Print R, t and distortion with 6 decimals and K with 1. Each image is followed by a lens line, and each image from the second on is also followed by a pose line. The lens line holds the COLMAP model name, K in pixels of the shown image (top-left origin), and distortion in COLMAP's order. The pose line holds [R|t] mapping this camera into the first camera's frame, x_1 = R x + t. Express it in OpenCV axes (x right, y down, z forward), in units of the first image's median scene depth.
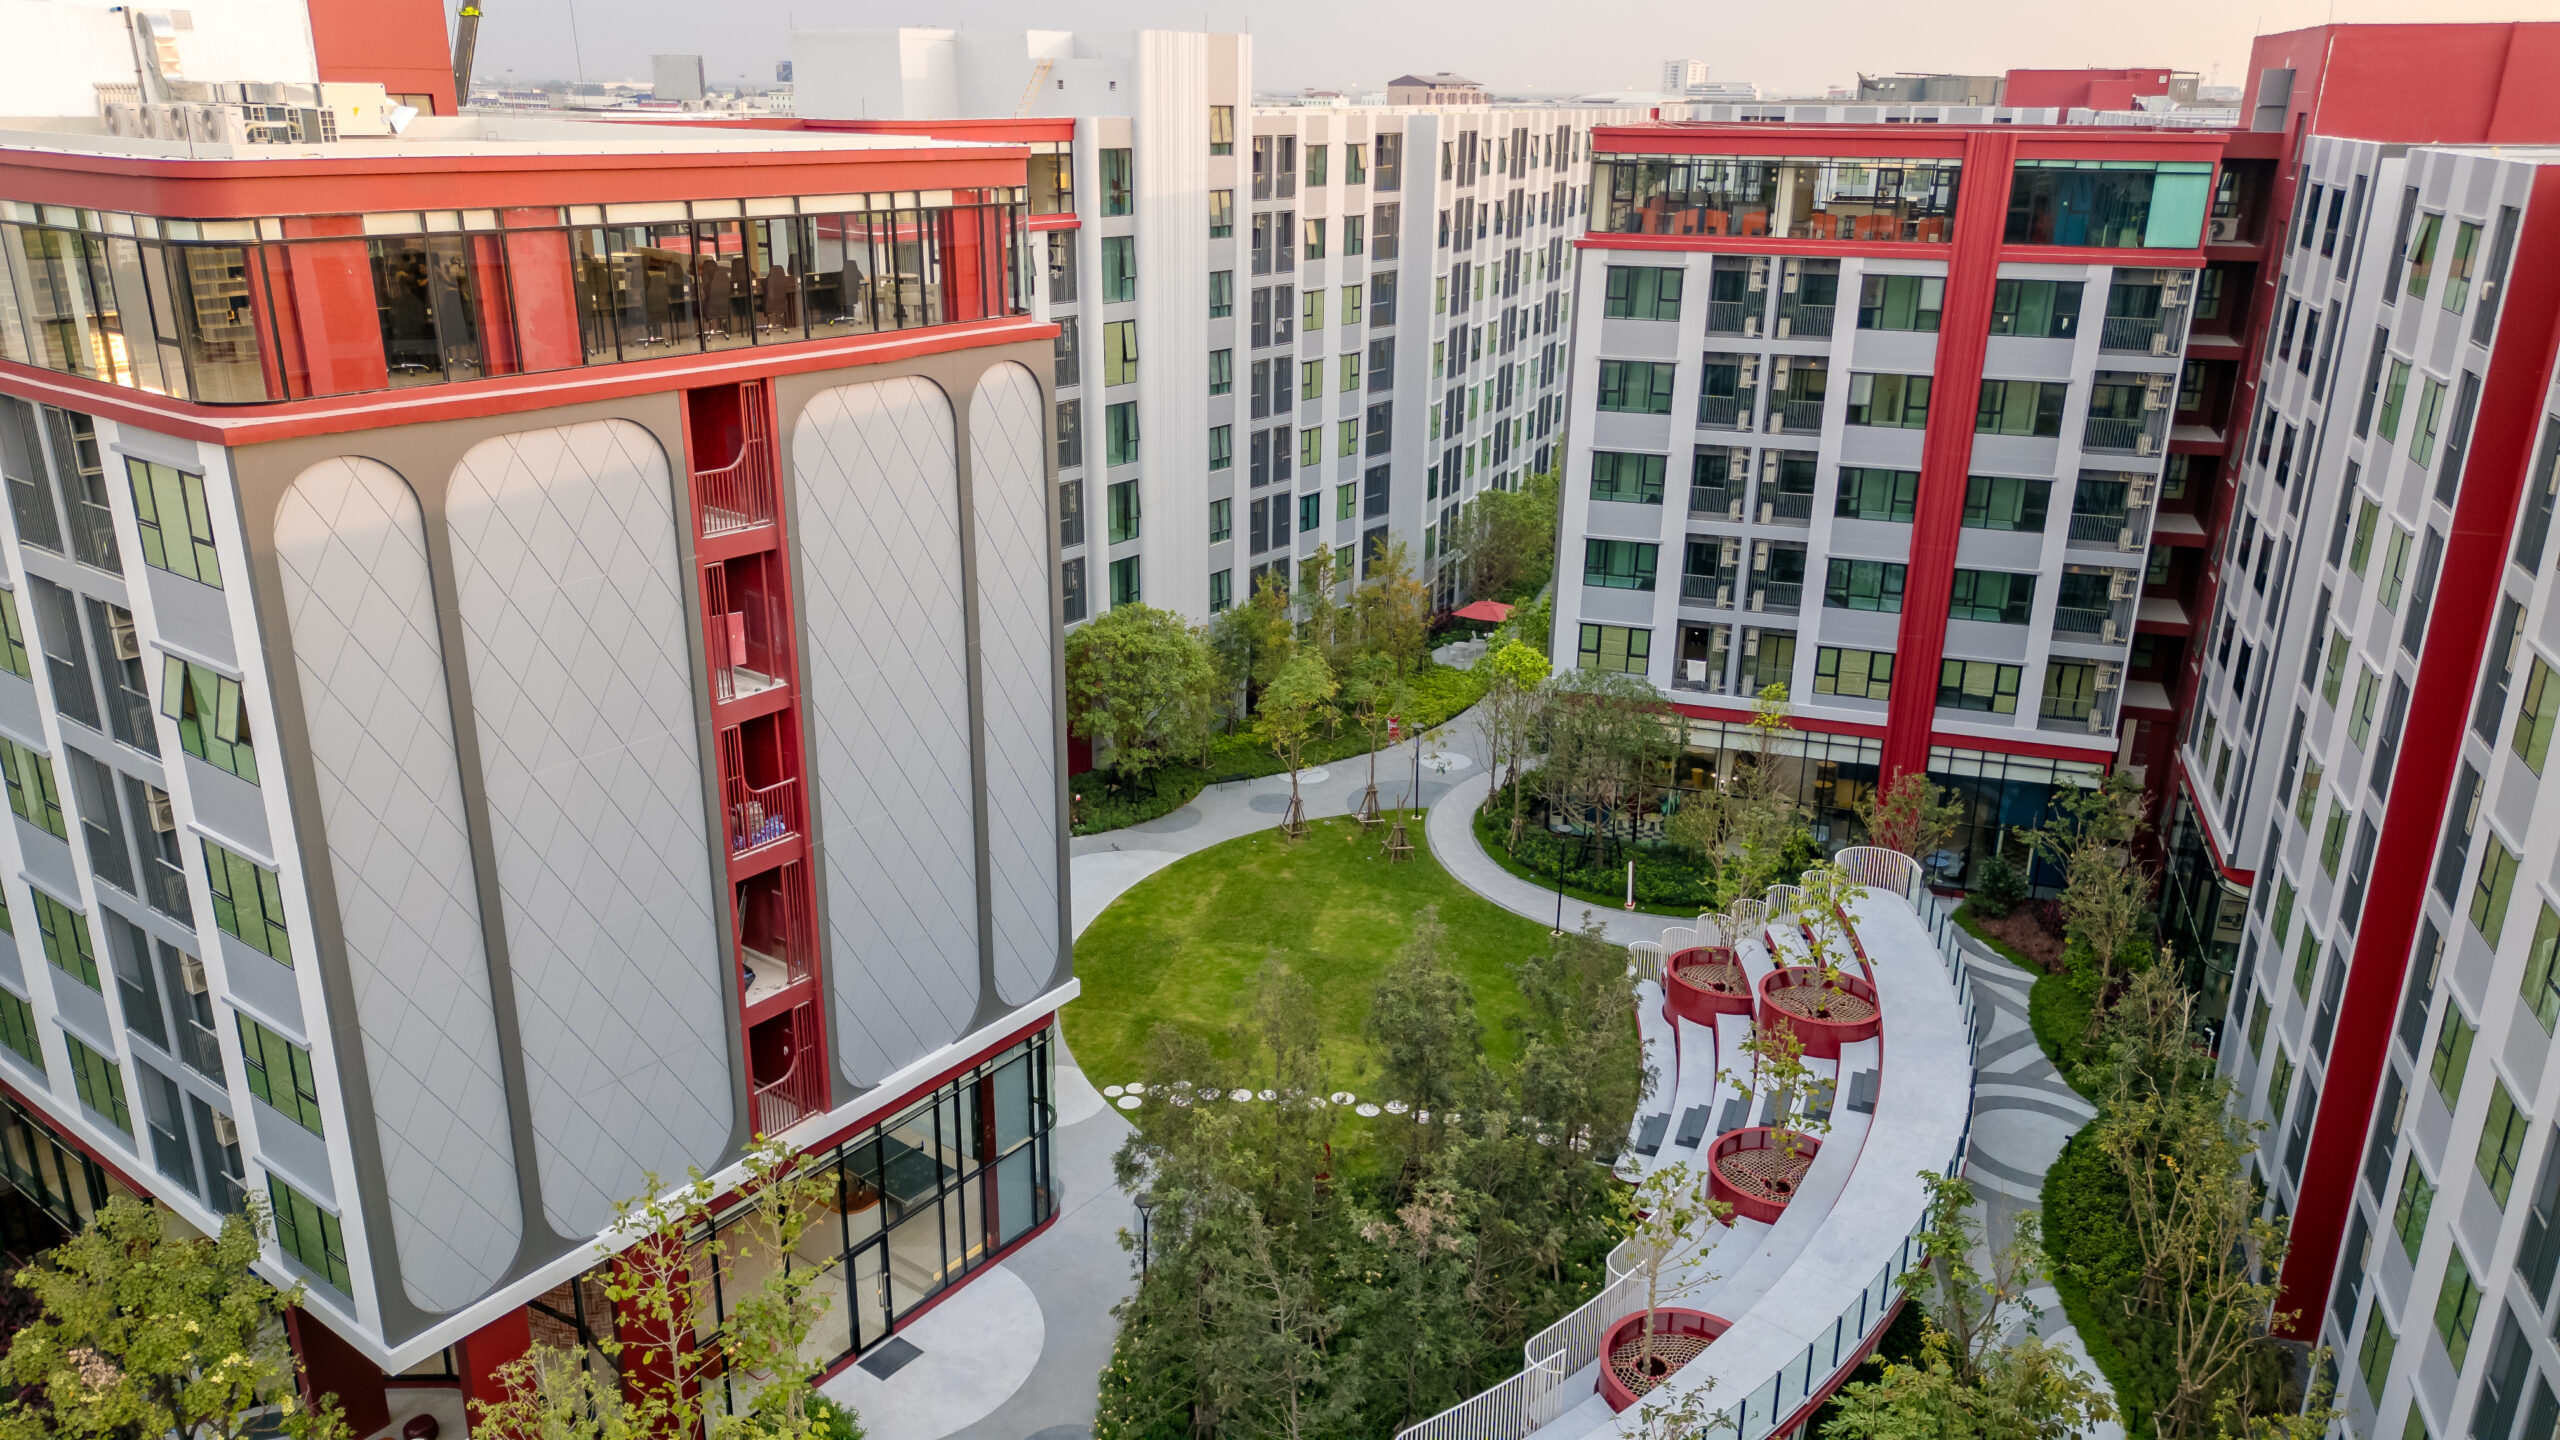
lens RADIAL K [[1814.1, 0, 1285.8], [0, 1814.1, 728.6], [0, 0, 1]] dist [0.125938, -0.212470]
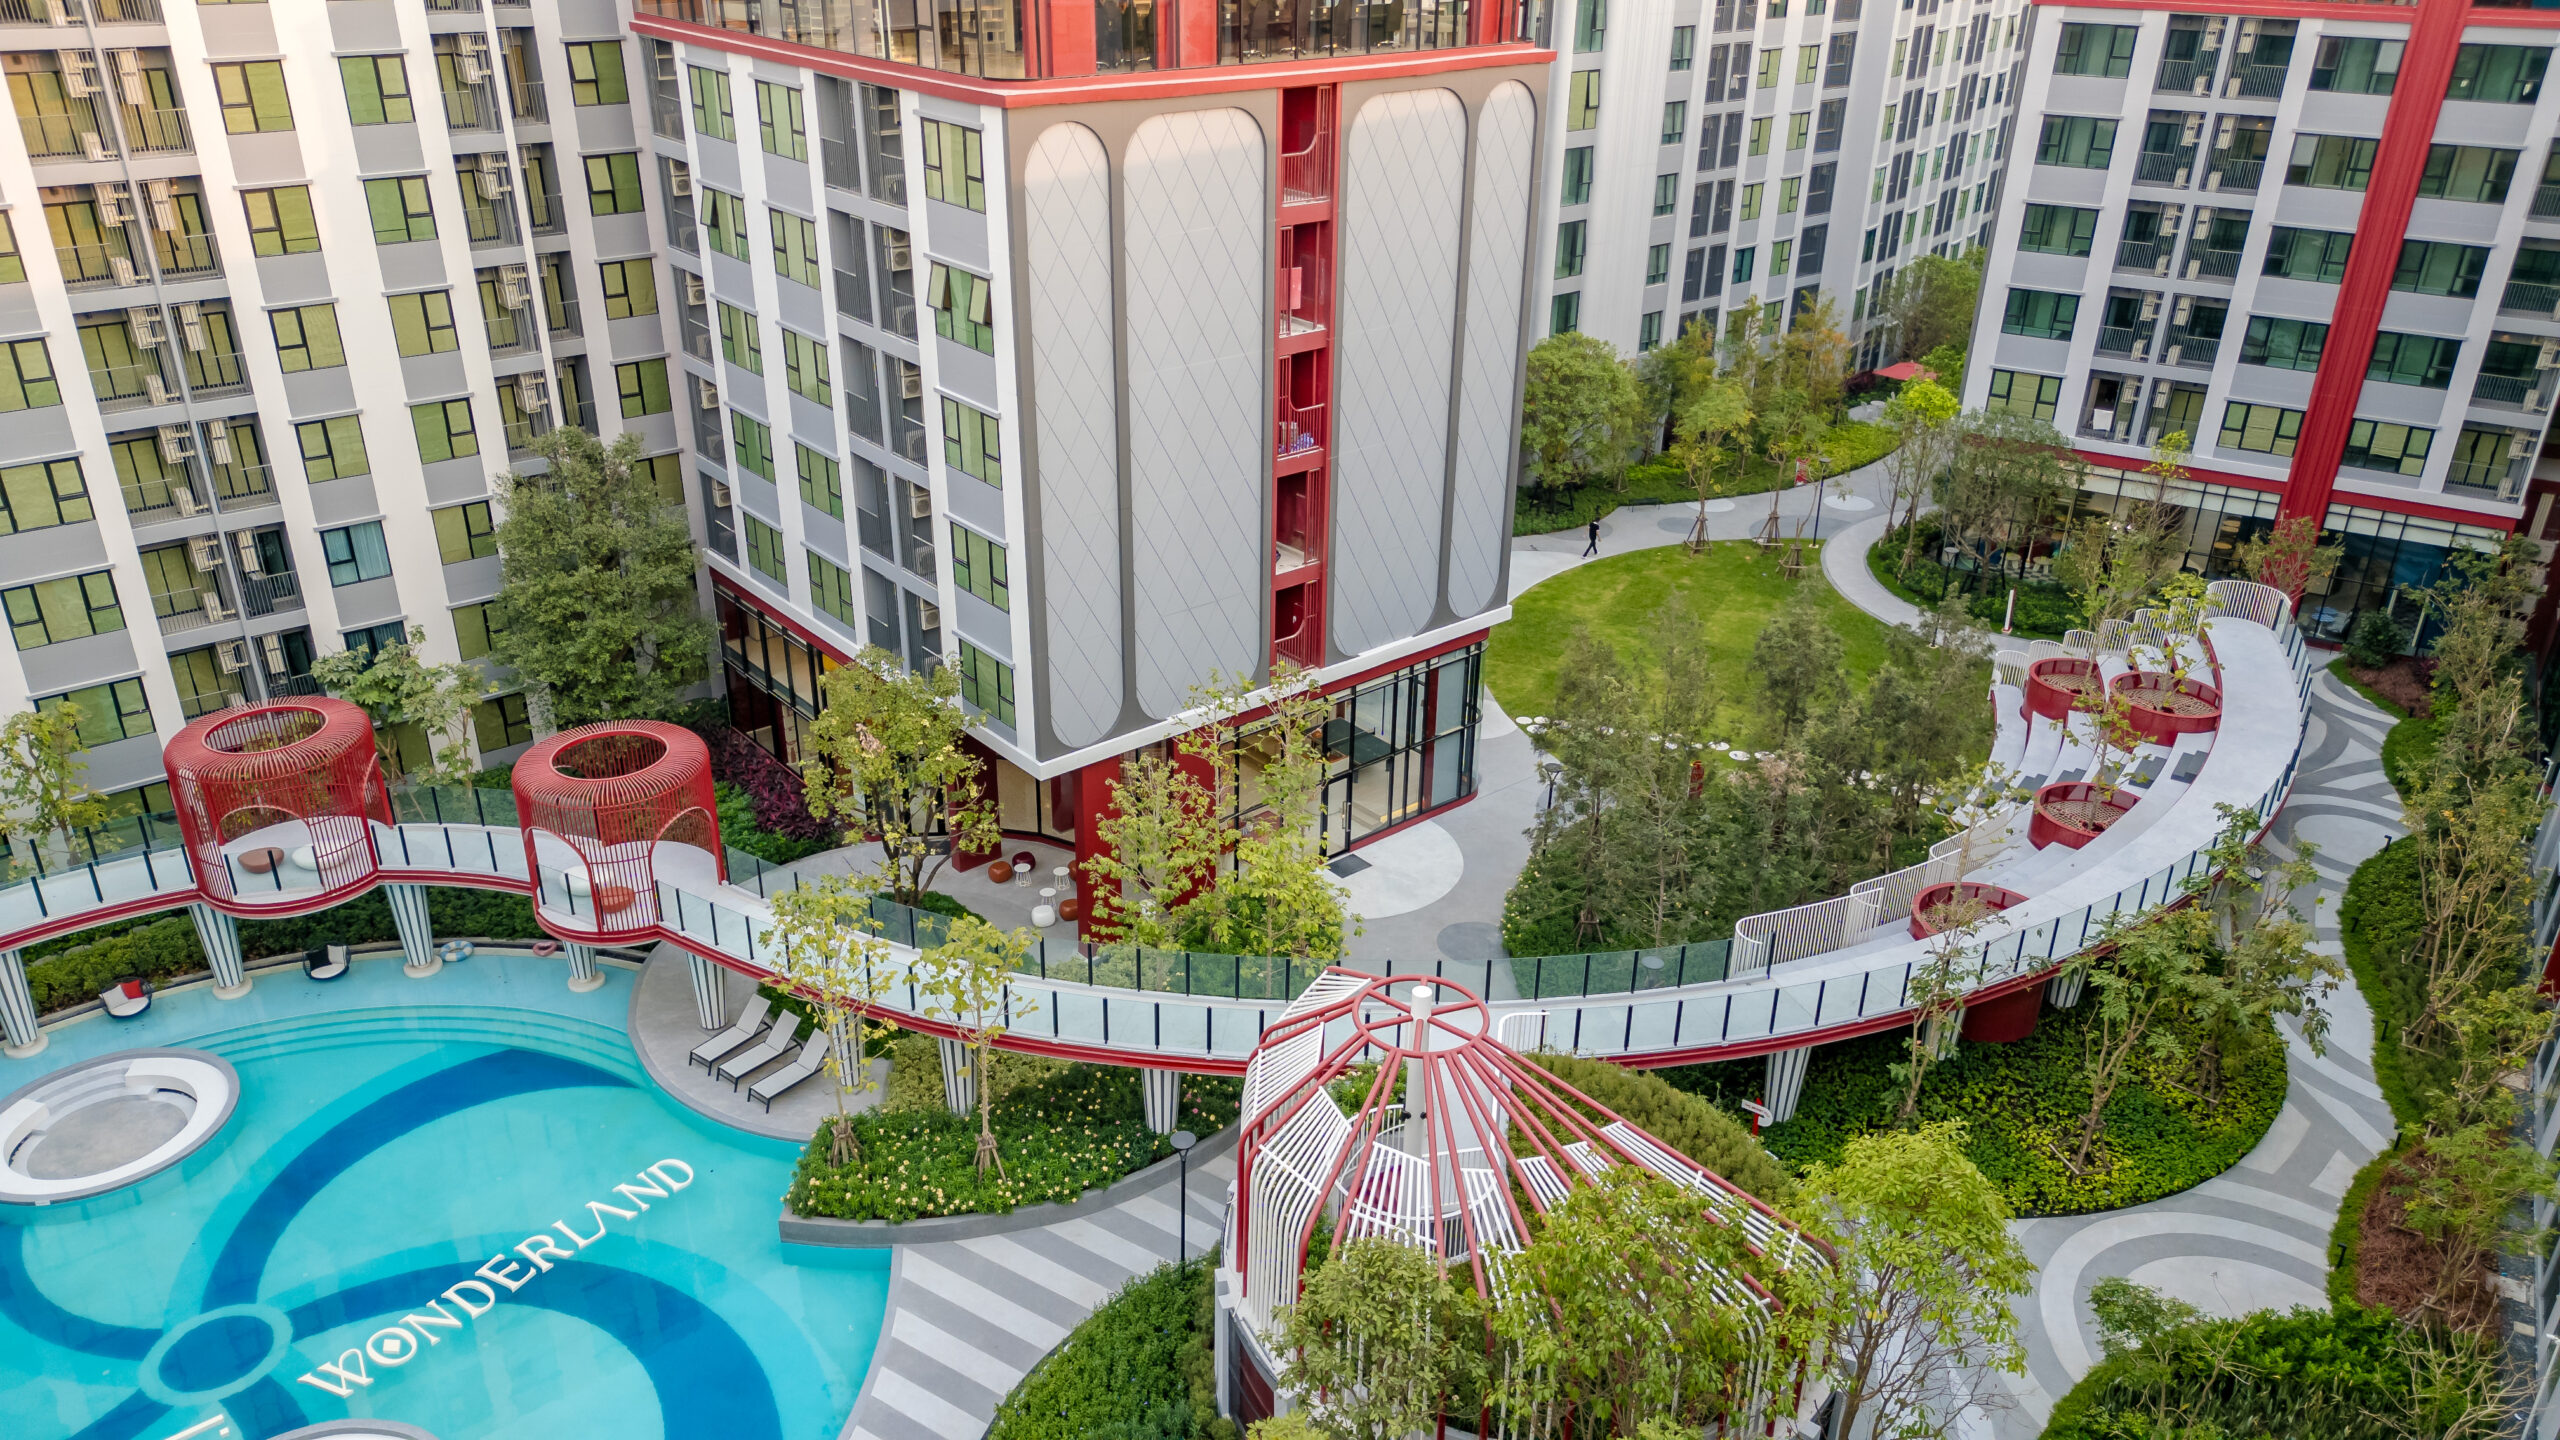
lens RADIAL K [[1799.9, 0, 1280.0], [0, 1799.9, 720.0], [0, 0, 1]] dist [0.073359, -0.068187]
pose [[0.972524, 0.102138, -0.209198, -0.001569], [-0.078626, 0.989920, 0.117797, 0.056645], [0.219121, -0.098112, 0.970752, -0.162856]]
